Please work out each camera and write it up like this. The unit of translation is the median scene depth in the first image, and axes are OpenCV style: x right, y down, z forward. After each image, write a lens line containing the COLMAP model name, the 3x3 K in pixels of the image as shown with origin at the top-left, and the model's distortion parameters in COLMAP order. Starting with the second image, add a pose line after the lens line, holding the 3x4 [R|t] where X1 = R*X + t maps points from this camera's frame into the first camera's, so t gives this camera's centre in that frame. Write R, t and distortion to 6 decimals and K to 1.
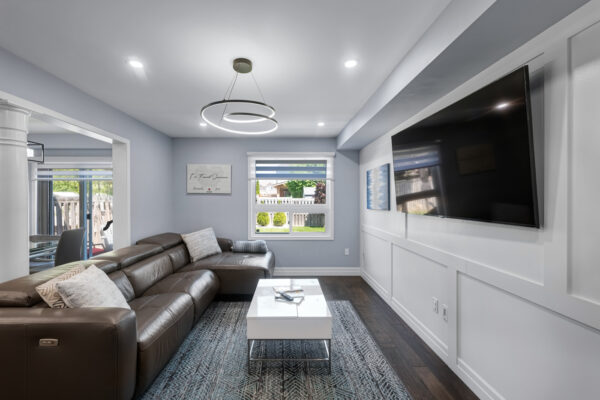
lens RADIAL K [[246.9, 0, 287.8], [0, 246.9, 200.1], [0, 0, 1]] dist [0.009040, -0.001612]
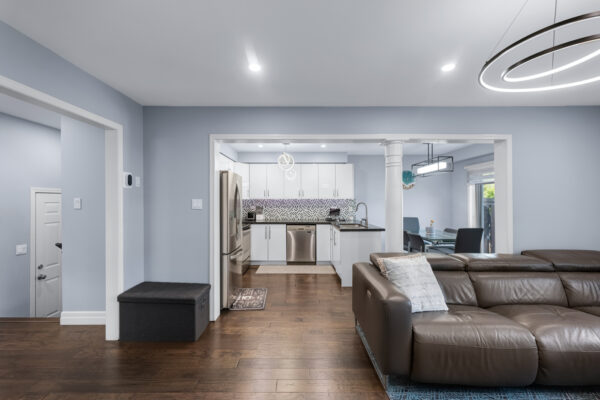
lens RADIAL K [[246.9, 0, 297.3], [0, 246.9, 199.7], [0, 0, 1]] dist [0.009040, -0.001612]
pose [[-0.009843, -0.003035, -0.999947, 0.212992], [-0.005173, 0.999982, -0.002985, -0.002003], [0.999938, 0.005144, -0.009858, 0.208065]]
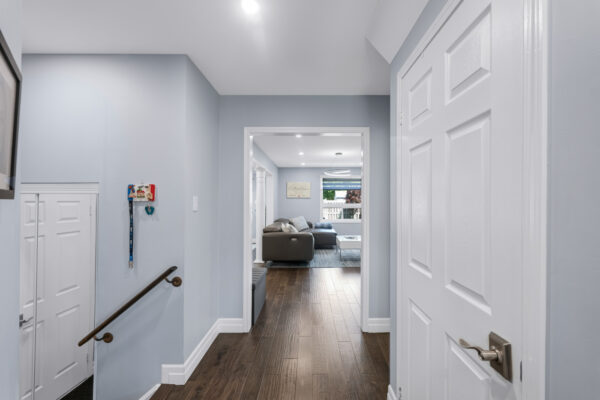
lens RADIAL K [[246.9, 0, 313.2], [0, 246.9, 200.1], [0, 0, 1]] dist [0.009040, -0.001612]
pose [[0.999969, 0.001493, 0.007742, -0.258262], [-0.001429, 0.999965, -0.008194, 0.007436], [-0.007754, 0.008183, 0.999936, -0.967811]]
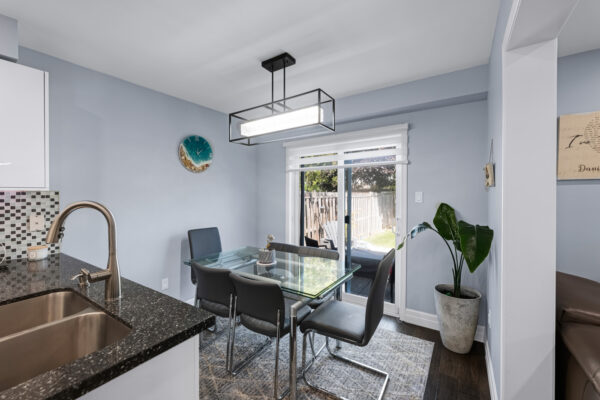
lens RADIAL K [[246.9, 0, 295.7], [0, 246.9, 198.8], [0, 0, 1]] dist [0.009040, -0.001612]
pose [[0.819666, 0.003530, -0.572832, -0.622775], [0.003214, 0.999937, 0.010760, -0.001181], [0.572833, -0.010661, 0.819603, 0.413281]]
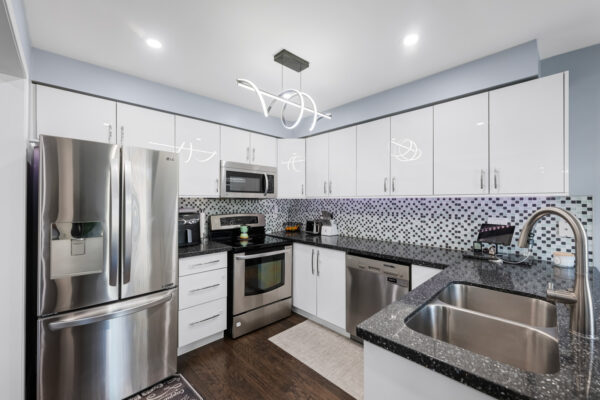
lens RADIAL K [[246.9, 0, 298.7], [0, 246.9, 198.9], [0, 0, 1]] dist [0.009040, -0.001612]
pose [[-0.724797, -0.008216, -0.688914, -0.621479], [-0.005072, 0.999965, -0.006589, -0.001636], [0.688944, -0.001281, -0.724814, 0.513865]]
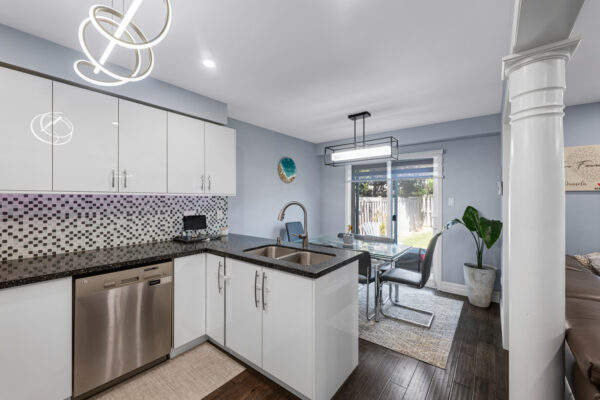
lens RADIAL K [[246.9, 0, 296.3], [0, 246.9, 197.0], [0, 0, 1]] dist [0.009040, -0.001612]
pose [[0.776233, -0.004217, -0.630432, -0.595723], [-0.005241, 0.999900, -0.013142, 0.000550], [0.630425, 0.013505, 0.776133, 0.043613]]
